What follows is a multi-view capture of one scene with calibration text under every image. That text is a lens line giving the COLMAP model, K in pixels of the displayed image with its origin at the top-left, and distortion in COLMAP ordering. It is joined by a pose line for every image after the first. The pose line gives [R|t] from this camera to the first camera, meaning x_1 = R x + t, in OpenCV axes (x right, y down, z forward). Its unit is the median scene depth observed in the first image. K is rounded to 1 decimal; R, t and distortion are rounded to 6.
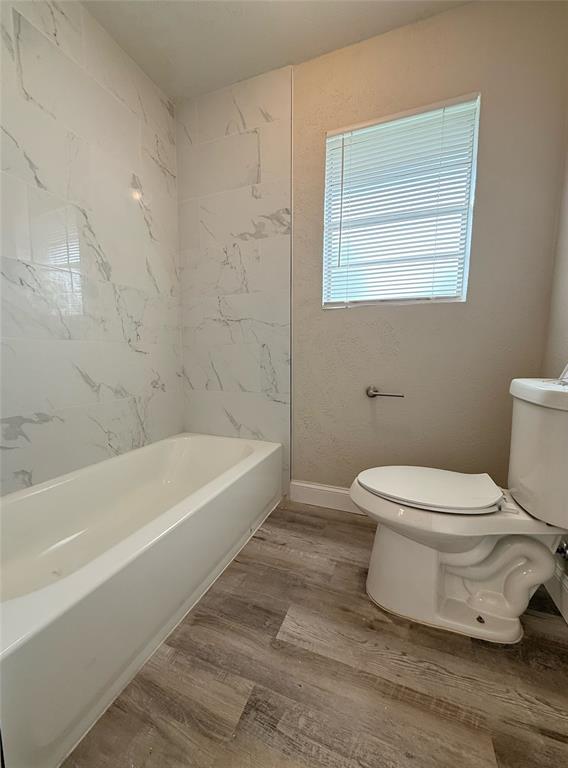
lens RADIAL K [[282.6, 0, 284.0], [0, 282.6, 384.0], [0, 0, 1]] dist [-0.000182, 0.000006]
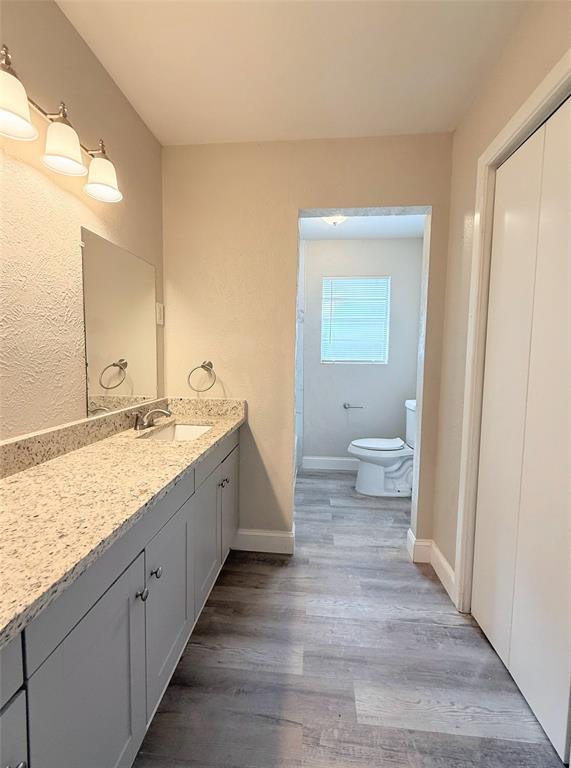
lens RADIAL K [[282.6, 0, 285.5], [0, 282.6, 384.0], [0, 0, 1]] dist [-0.000182, 0.000006]
pose [[0.963559, -0.010107, 0.267303, -0.949356], [0.019897, 0.999226, -0.033940, -0.098688], [-0.266753, 0.038022, 0.963015, -1.208639]]
